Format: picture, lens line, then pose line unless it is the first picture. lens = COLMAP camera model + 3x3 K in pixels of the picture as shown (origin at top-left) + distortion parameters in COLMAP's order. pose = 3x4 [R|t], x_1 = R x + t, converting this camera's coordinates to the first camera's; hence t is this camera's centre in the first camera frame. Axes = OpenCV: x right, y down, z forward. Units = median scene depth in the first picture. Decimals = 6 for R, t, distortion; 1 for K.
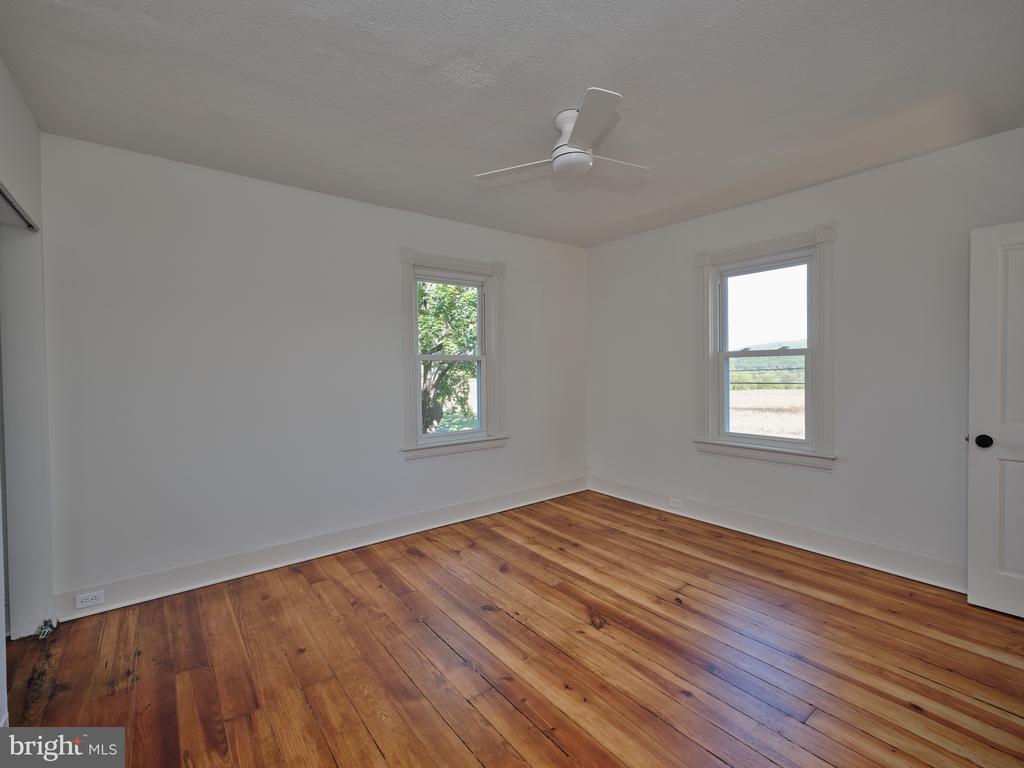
lens RADIAL K [[471.9, 0, 510.8], [0, 471.9, 378.5], [0, 0, 1]] dist [0.000802, -0.000362]
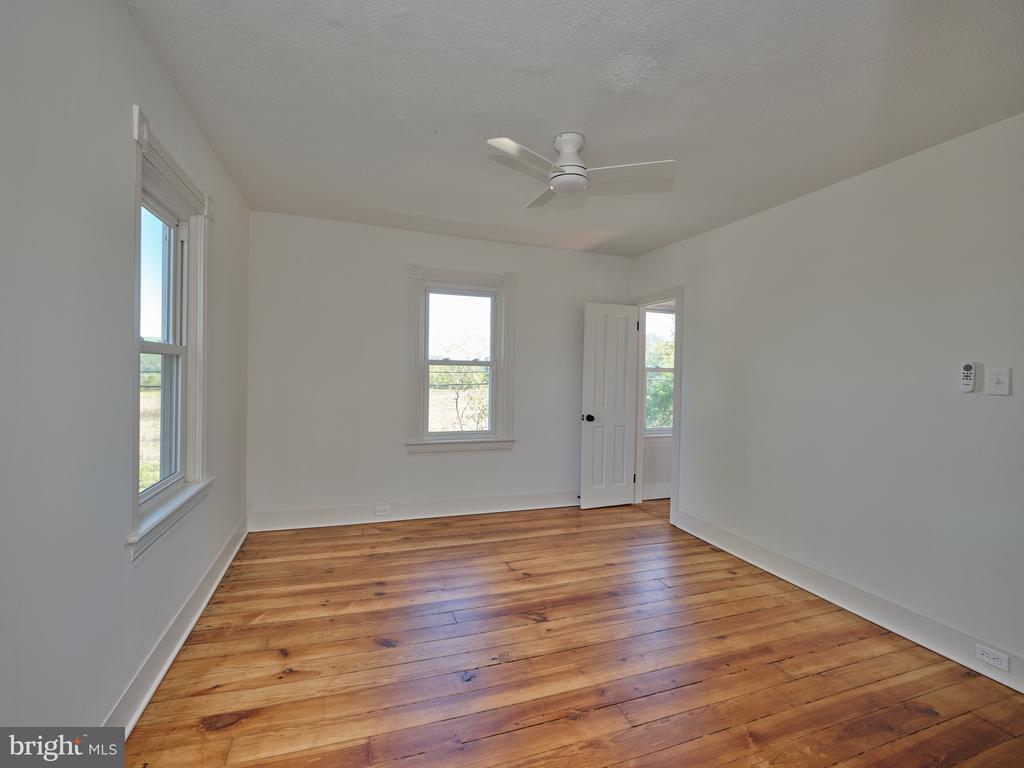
lens RADIAL K [[471.9, 0, 510.8], [0, 471.9, 378.5], [0, 0, 1]] dist [0.000802, -0.000362]
pose [[0.289824, 0.006847, 0.957055, -0.613123], [-0.002147, 0.999977, -0.006504, -0.006223], [-0.957077, -0.000170, 0.289832, 0.548399]]
